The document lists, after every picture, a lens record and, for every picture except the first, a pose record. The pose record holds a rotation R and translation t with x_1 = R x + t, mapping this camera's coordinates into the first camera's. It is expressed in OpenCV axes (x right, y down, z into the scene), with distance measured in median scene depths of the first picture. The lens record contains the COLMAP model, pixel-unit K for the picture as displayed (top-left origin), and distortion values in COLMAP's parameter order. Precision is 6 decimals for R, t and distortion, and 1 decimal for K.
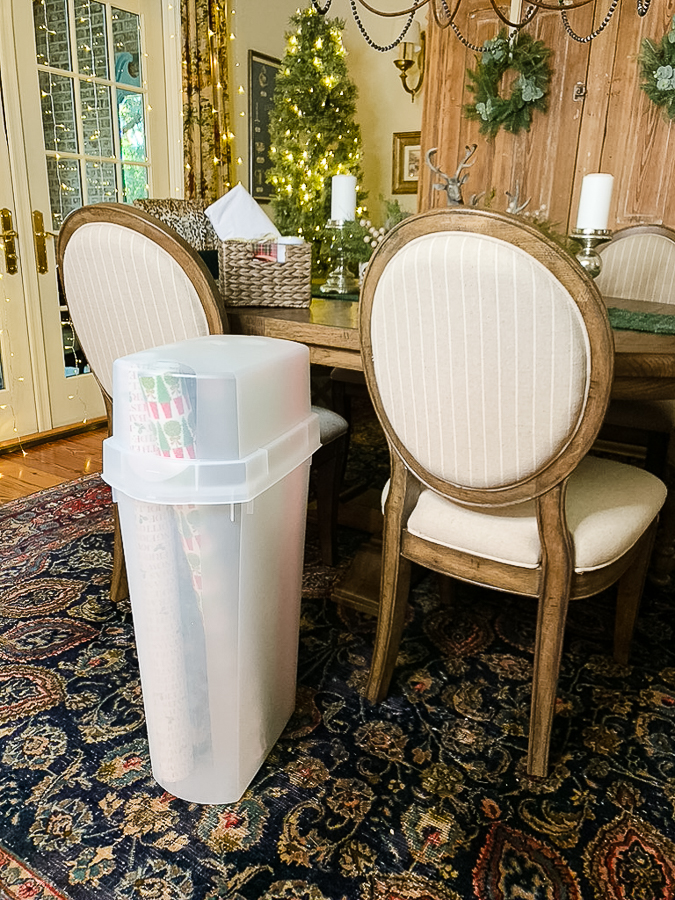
lens RADIAL K [[690.8, 0, 335.8], [0, 690.8, 448.9], [0, 0, 1]] dist [-0.002656, -0.008807]
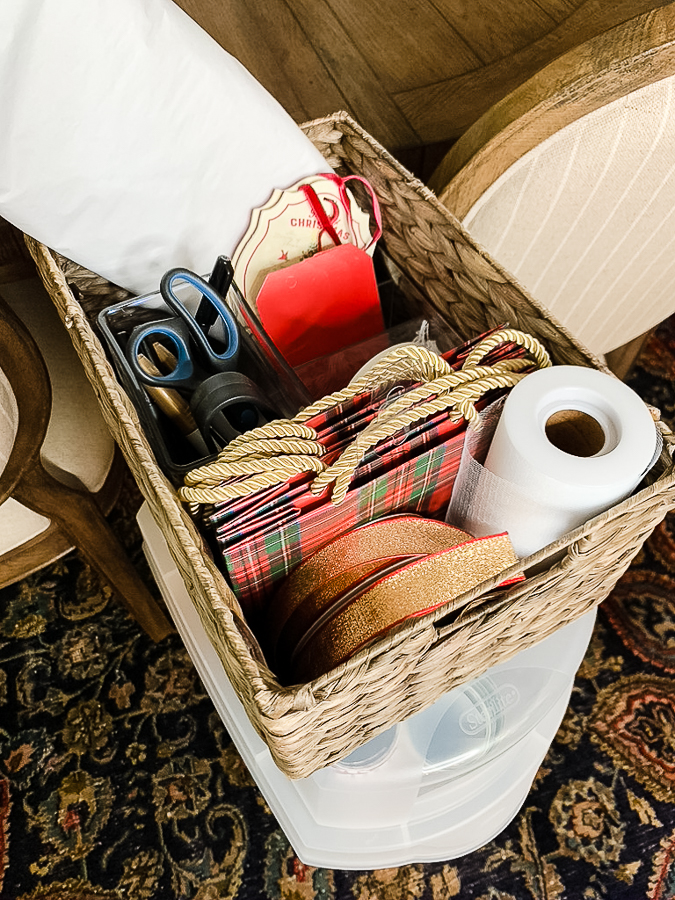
lens RADIAL K [[690.8, 0, 337.2], [0, 690.8, 449.3], [0, 0, 1]] dist [-0.002656, -0.008807]
pose [[0.629954, -0.660118, 0.409148, -0.260117], [0.260978, 0.676118, 0.689025, -0.365175], [-0.731470, -0.327276, 0.598199, 0.624266]]
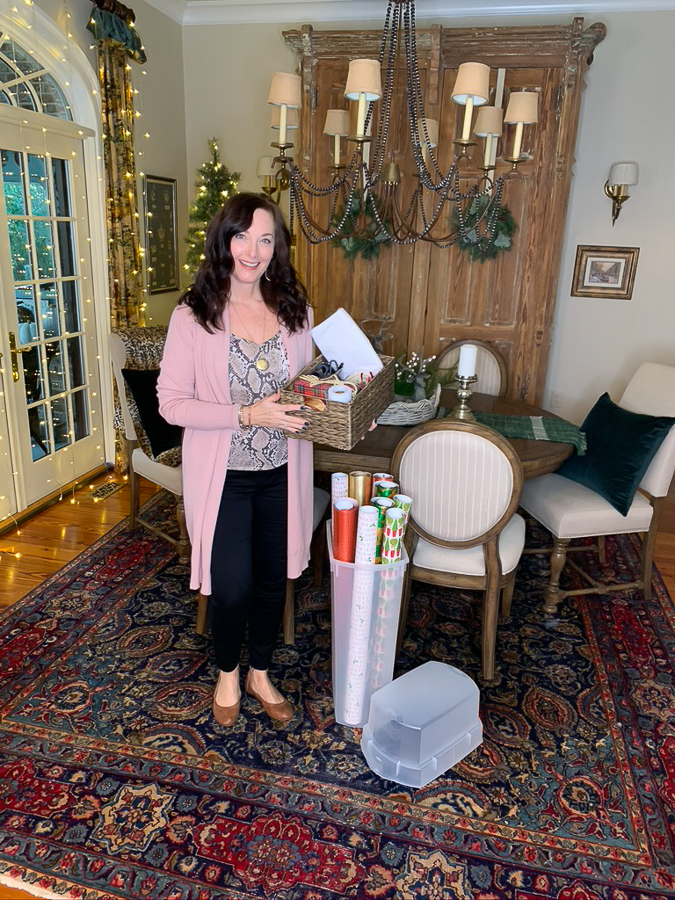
lens RADIAL K [[690.8, 0, 335.6], [0, 690.8, 445.3], [0, 0, 1]] dist [-0.002656, -0.008807]
pose [[0.943796, -0.093299, 0.317089, -0.639424], [0.092815, 0.995544, 0.016667, -0.246281], [-0.317231, 0.013701, 0.948249, -0.690191]]
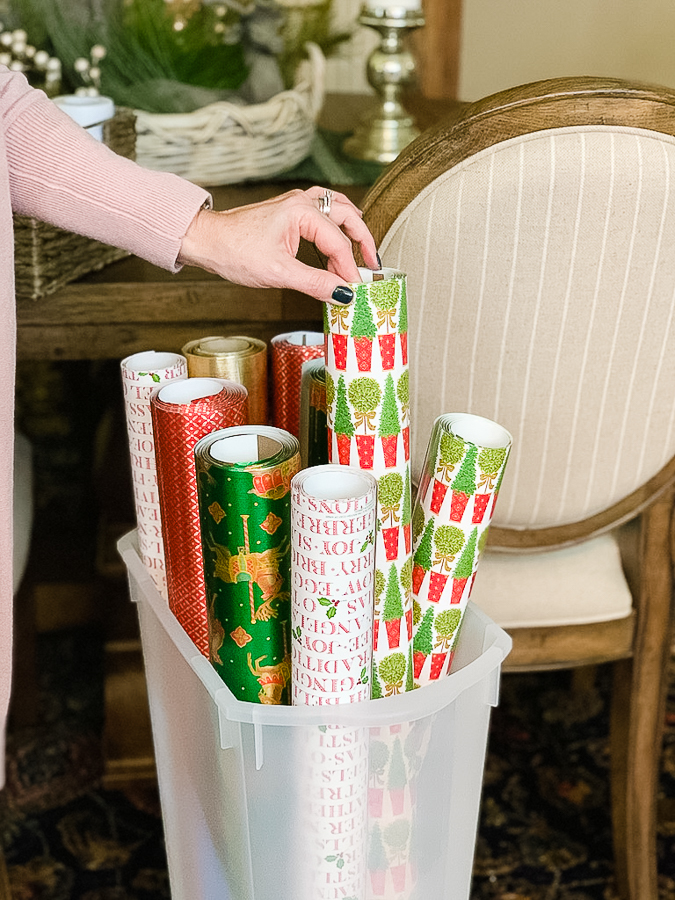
lens RADIAL K [[1336.1, 0, 335.1], [0, 1336.1, 451.9], [0, 0, 1]] dist [-0.013216, 0.000000]
pose [[0.761755, -0.277572, 0.585392, -0.515617], [0.207885, 0.960514, 0.184926, -0.219942], [-0.613607, -0.019174, 0.789379, 0.182686]]
